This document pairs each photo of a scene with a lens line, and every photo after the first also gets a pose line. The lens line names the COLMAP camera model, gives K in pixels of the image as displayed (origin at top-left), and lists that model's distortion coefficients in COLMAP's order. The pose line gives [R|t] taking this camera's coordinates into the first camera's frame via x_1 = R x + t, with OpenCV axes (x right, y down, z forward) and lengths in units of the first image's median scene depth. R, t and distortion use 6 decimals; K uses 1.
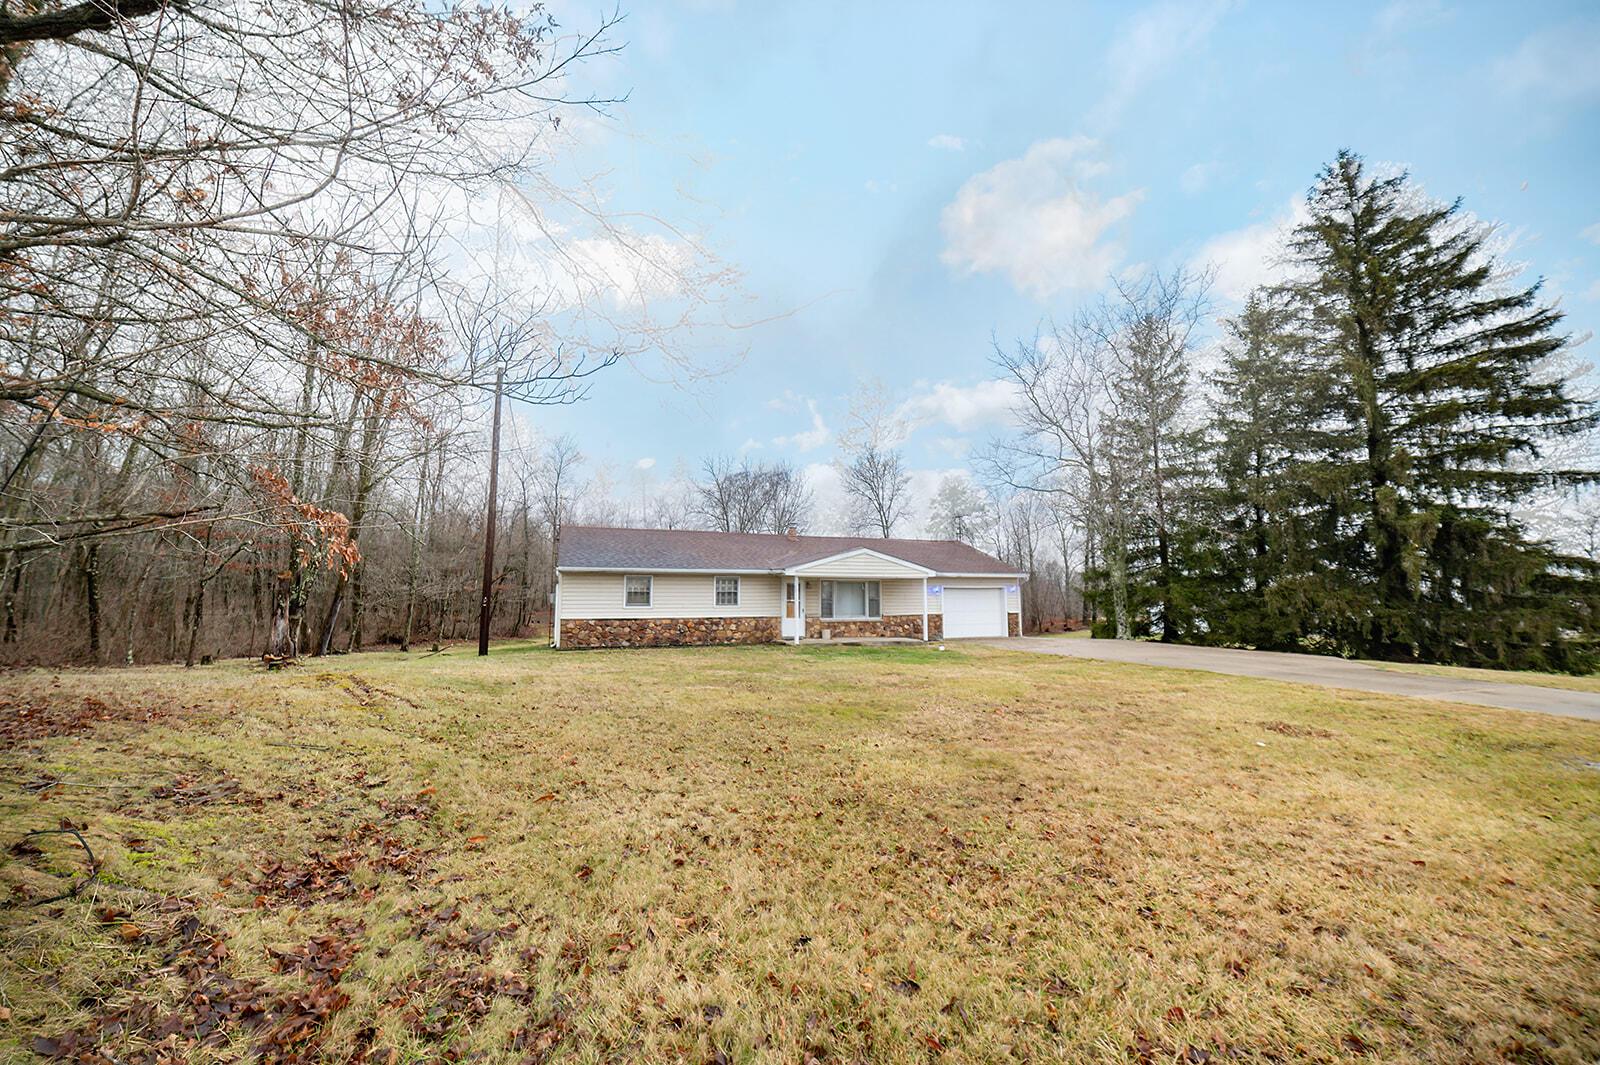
lens RADIAL K [[617.3, 0, 799.5], [0, 617.3, 532.5], [0, 0, 1]] dist [-0.000427, 0.002451]
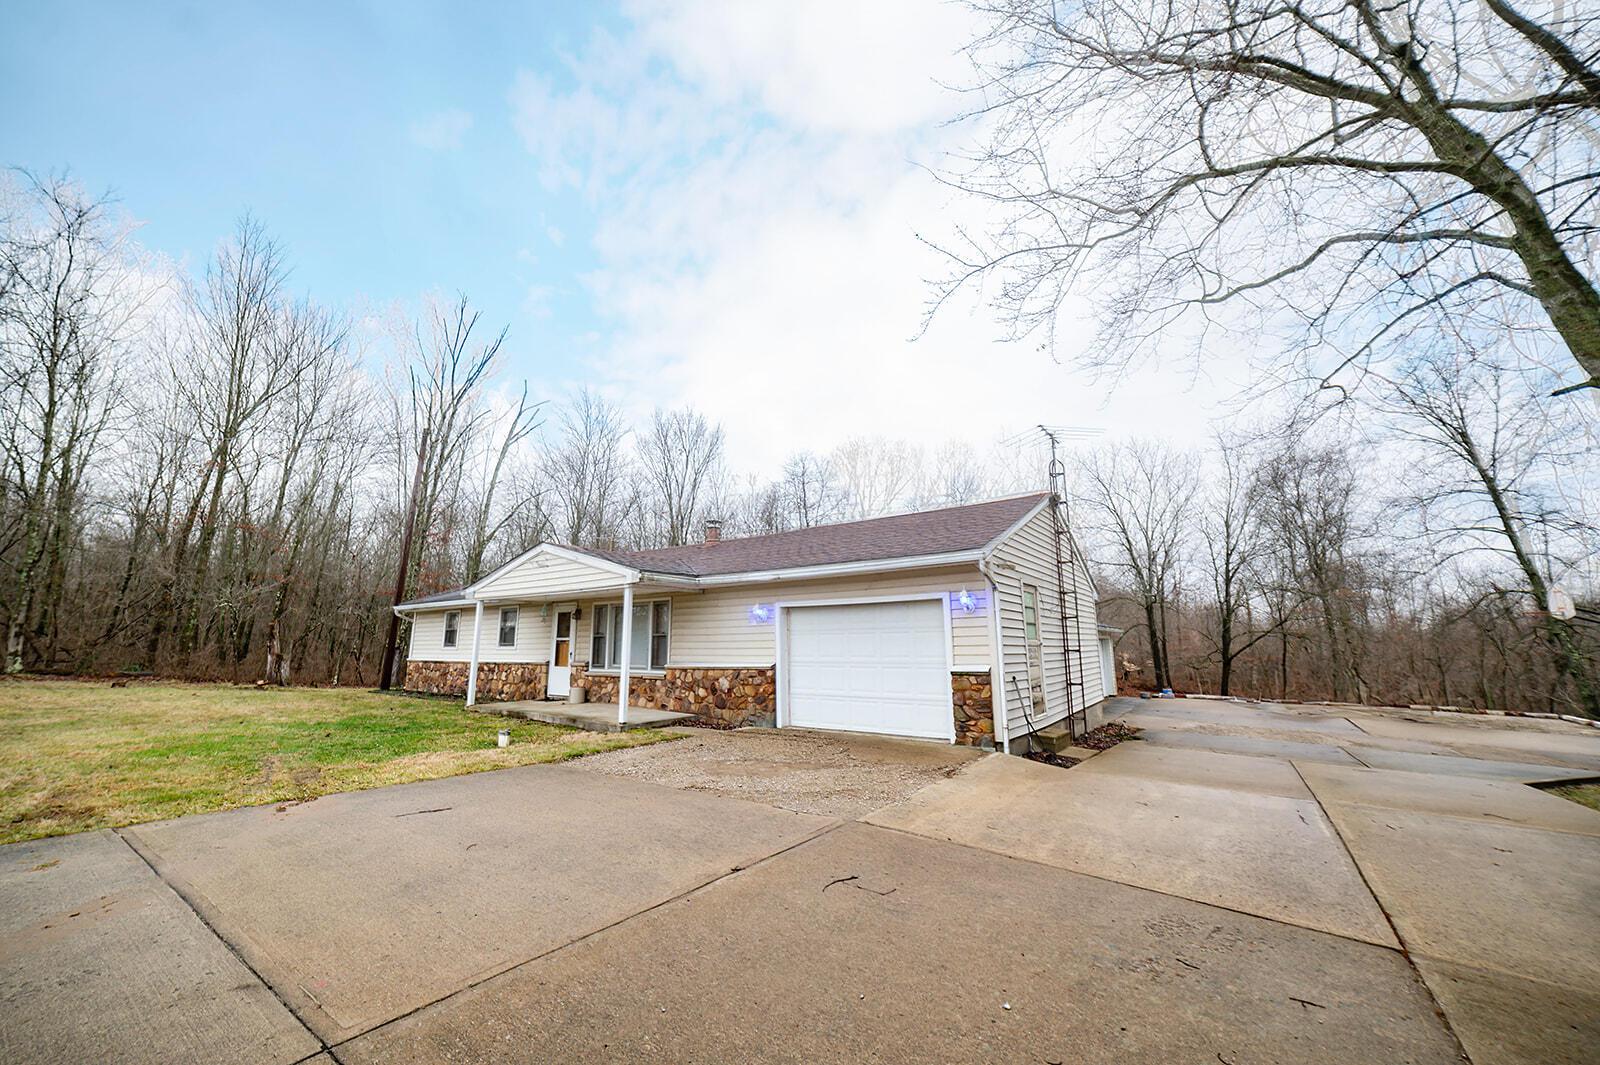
lens RADIAL K [[617.3, 0, 804.7], [0, 617.3, 531.5], [0, 0, 1]] dist [-0.000427, 0.002451]
pose [[0.553680, -0.156208, -0.817947, 0.642272], [0.083314, 0.987711, -0.132232, 0.100604], [0.828551, 0.005068, 0.559890, 0.806981]]
